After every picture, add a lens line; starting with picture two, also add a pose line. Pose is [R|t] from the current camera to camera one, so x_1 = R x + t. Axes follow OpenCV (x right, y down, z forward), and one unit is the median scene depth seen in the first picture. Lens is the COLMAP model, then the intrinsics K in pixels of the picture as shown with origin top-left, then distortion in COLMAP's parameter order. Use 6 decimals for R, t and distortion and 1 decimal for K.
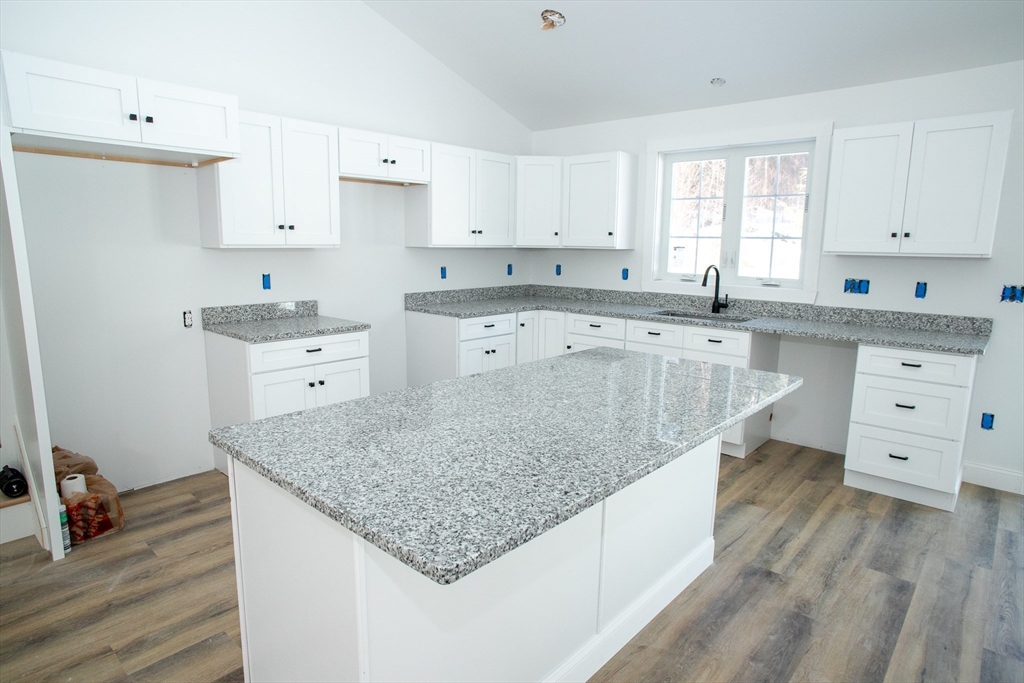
lens RADIAL K [[592.6, 0, 504.5], [0, 592.6, 344.1], [0, 0, 1]] dist [-0.066360, 0.049915]
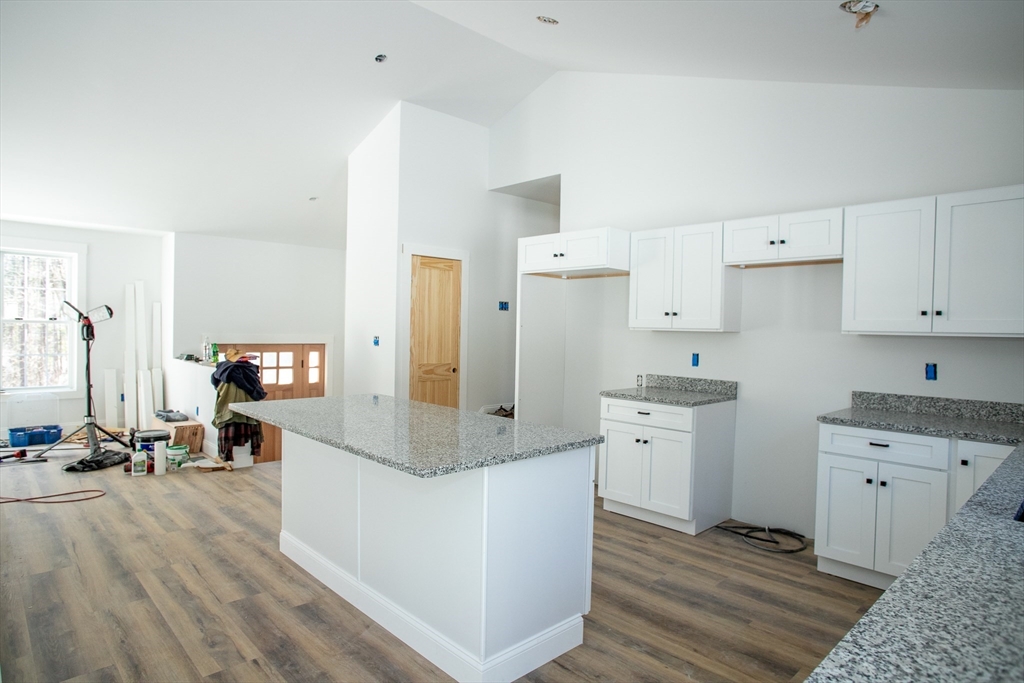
lens RADIAL K [[592.6, 0, 500.1], [0, 592.6, 336.6], [0, 0, 1]] dist [-0.066360, 0.049915]
pose [[-0.088494, -0.003042, -0.996072, 0.750448], [-0.193122, 0.981073, 0.014161, -0.085414], [0.977176, 0.193617, -0.087406, 0.649207]]
